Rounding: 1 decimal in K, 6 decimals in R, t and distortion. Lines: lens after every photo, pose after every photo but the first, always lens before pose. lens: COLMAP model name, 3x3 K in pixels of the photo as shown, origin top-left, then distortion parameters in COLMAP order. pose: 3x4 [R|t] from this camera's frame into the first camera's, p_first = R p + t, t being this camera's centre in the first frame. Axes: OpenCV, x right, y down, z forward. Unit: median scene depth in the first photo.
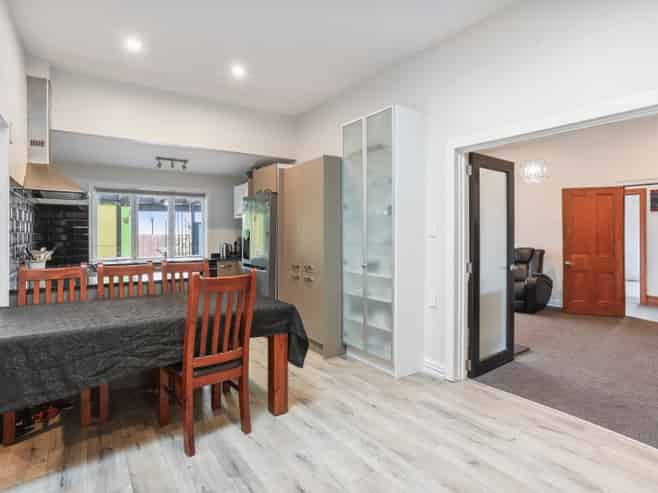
lens RADIAL K [[366.8, 0, 328.4], [0, 366.8, 234.5], [0, 0, 1]] dist [-0.001538, 0.000125]
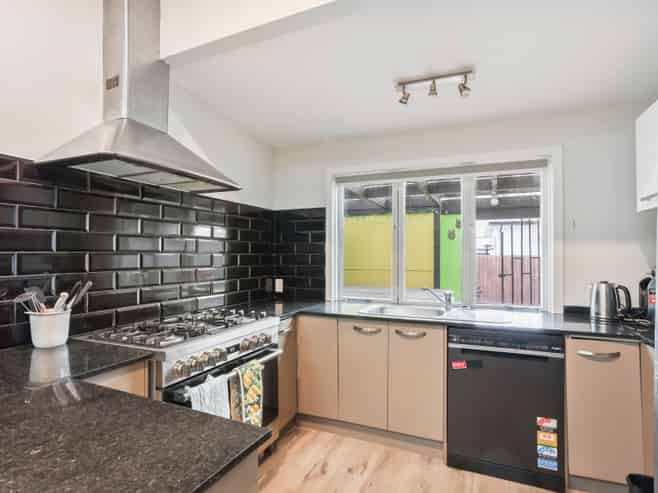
lens RADIAL K [[364.2, 0, 314.5], [0, 364.2, 249.3], [0, 0, 1]] dist [-0.016504, 0.000265]
pose [[0.497787, -0.005728, -0.867280, -0.140952], [-0.006169, 0.999930, -0.010145, -0.004594], [0.867277, 0.010401, 0.497717, 0.693799]]
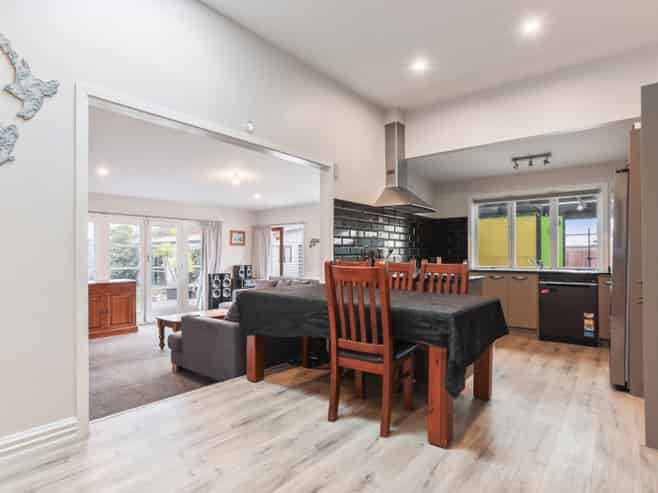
lens RADIAL K [[364.2, 0, 314.5], [0, 364.2, 249.3], [0, 0, 1]] dist [-0.016504, 0.000265]
pose [[0.268725, -0.007327, -0.963189, 0.285295], [-0.004437, 0.999951, -0.008845, 0.031676], [0.963207, 0.006651, 0.268680, 0.261173]]
